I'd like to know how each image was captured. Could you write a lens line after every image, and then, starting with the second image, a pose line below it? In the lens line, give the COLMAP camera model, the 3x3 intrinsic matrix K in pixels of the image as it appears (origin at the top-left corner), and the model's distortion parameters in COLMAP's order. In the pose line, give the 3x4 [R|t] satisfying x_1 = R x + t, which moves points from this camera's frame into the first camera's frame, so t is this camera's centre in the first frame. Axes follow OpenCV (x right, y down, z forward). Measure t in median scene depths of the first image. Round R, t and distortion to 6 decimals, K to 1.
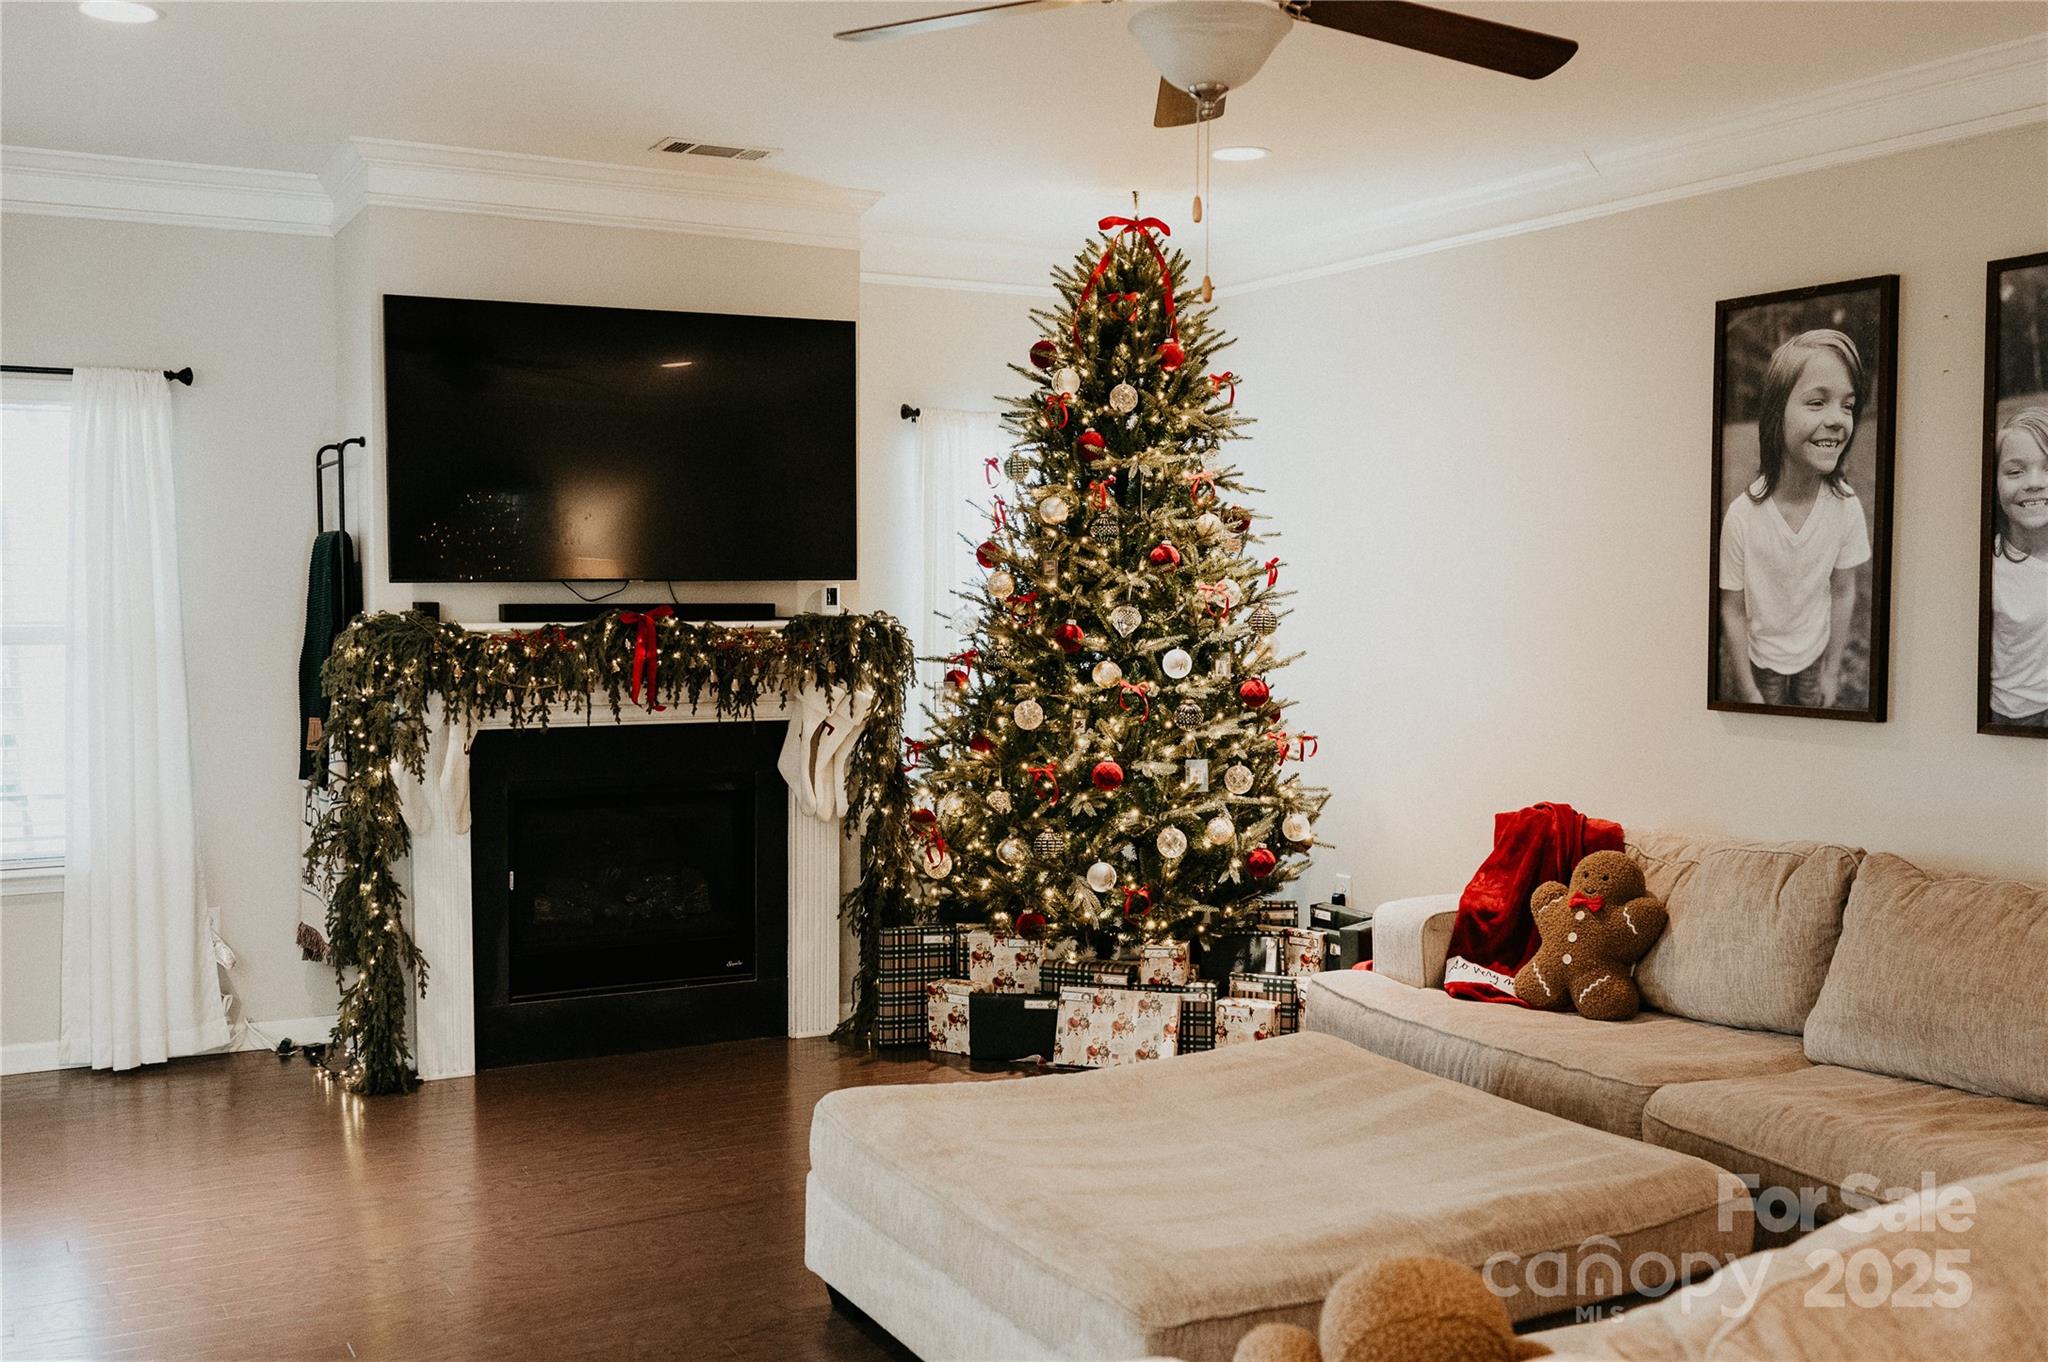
lens RADIAL K [[2009.5, 0, 1030.3], [0, 2009.5, 685.5], [0, 0, 1]] dist [0.013088, 0.000000]
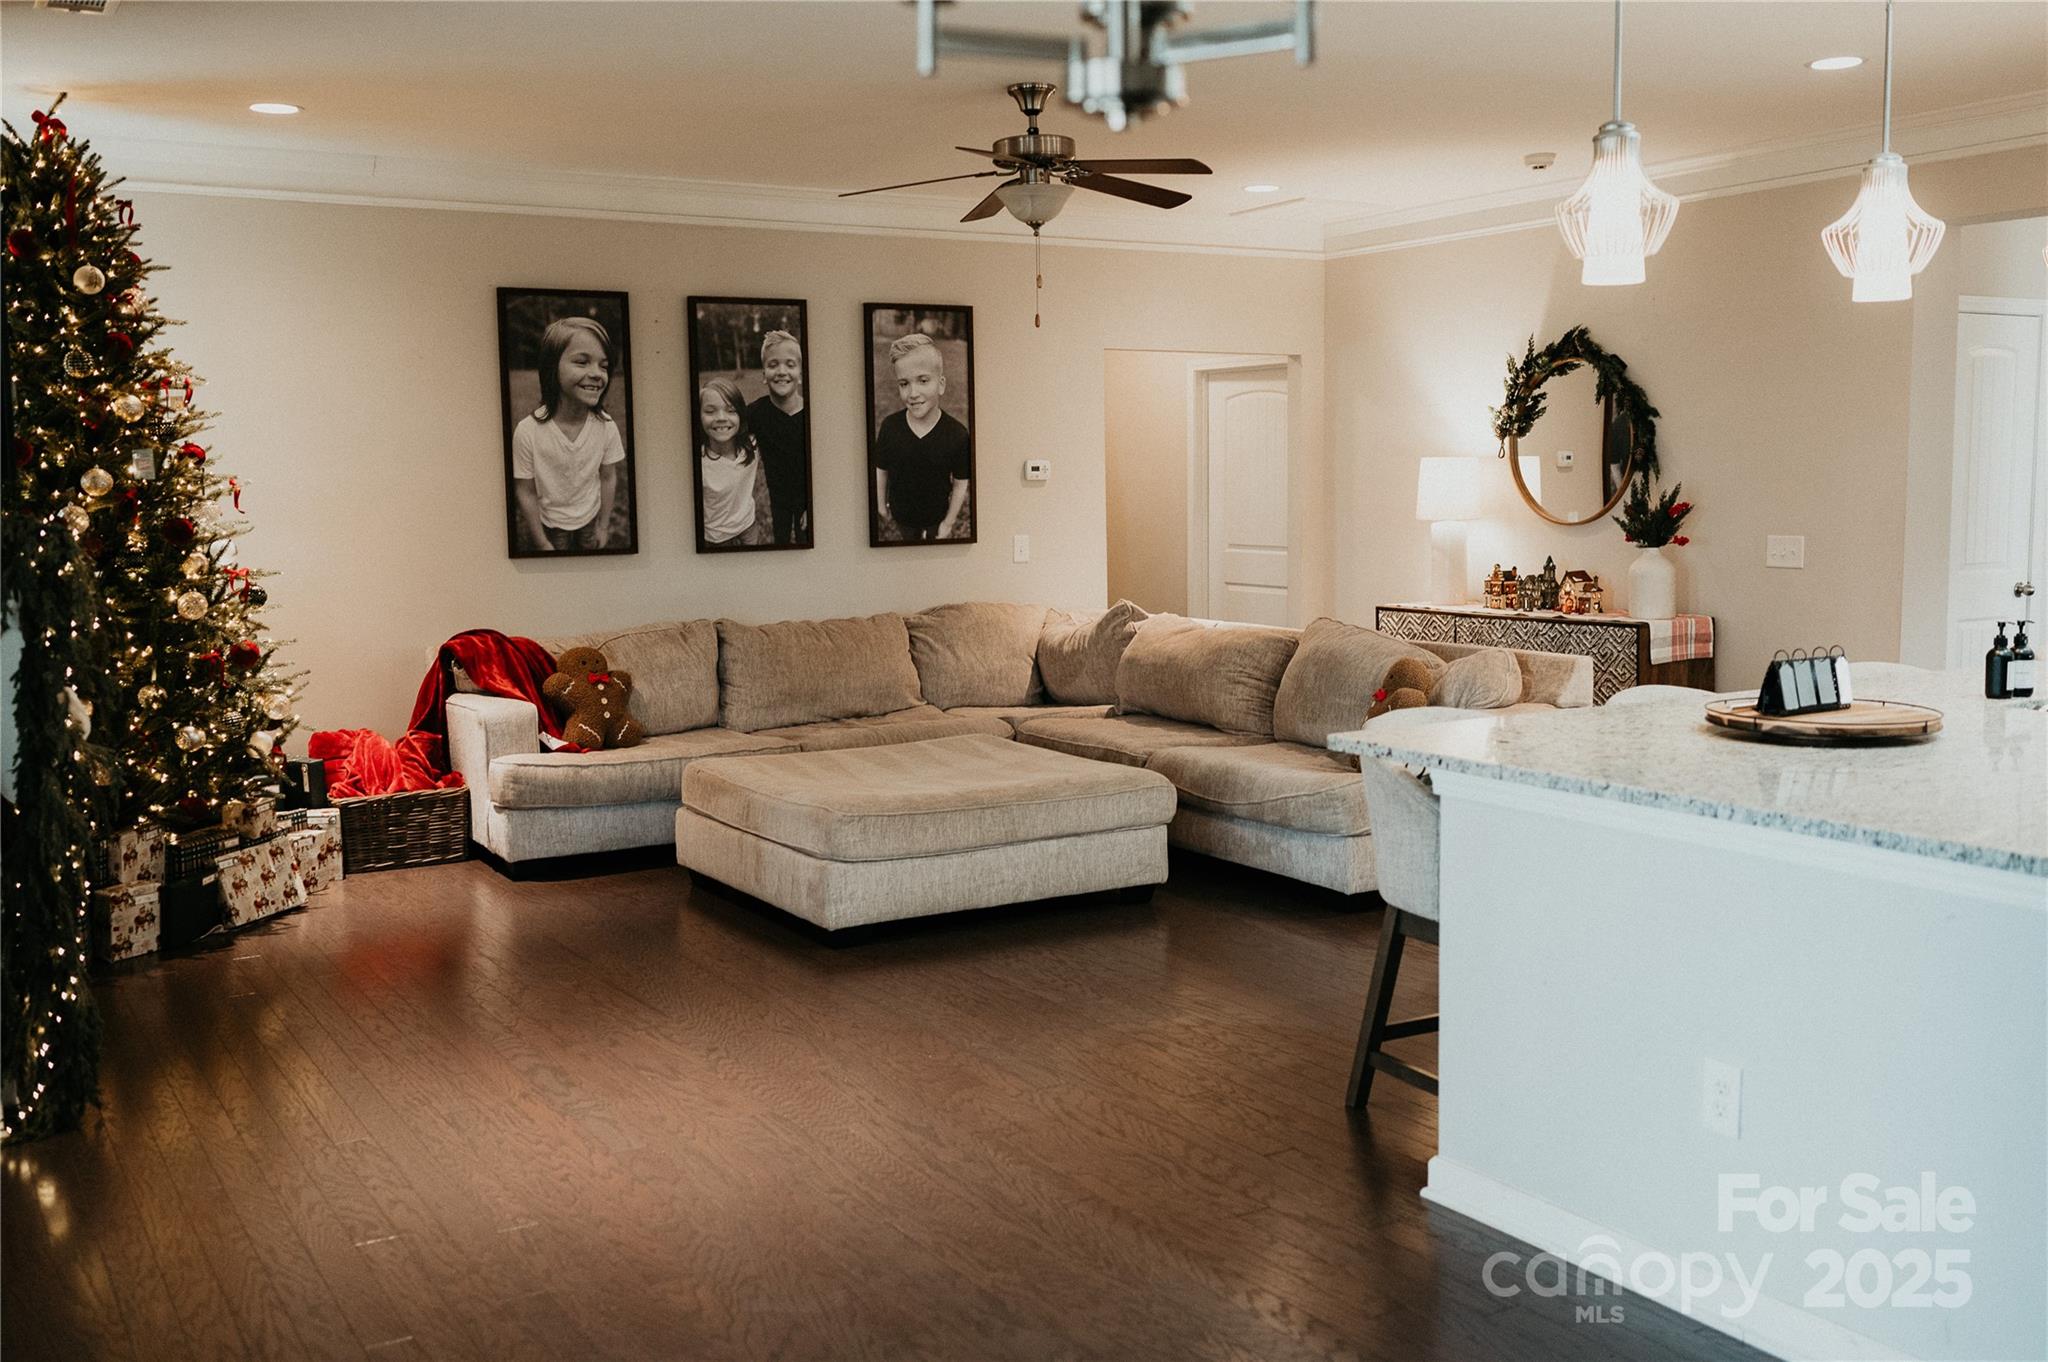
lens RADIAL K [[2009.5, 0, 1030.5], [0, 2009.5, 680.9], [0, 0, 1]] dist [0.013088, 0.000000]
pose [[-0.061808, -0.106113, 0.992431, -1.277976], [0.066889, 0.991657, 0.110196, -0.039495], [-0.995844, 0.073194, -0.054195, 0.743617]]
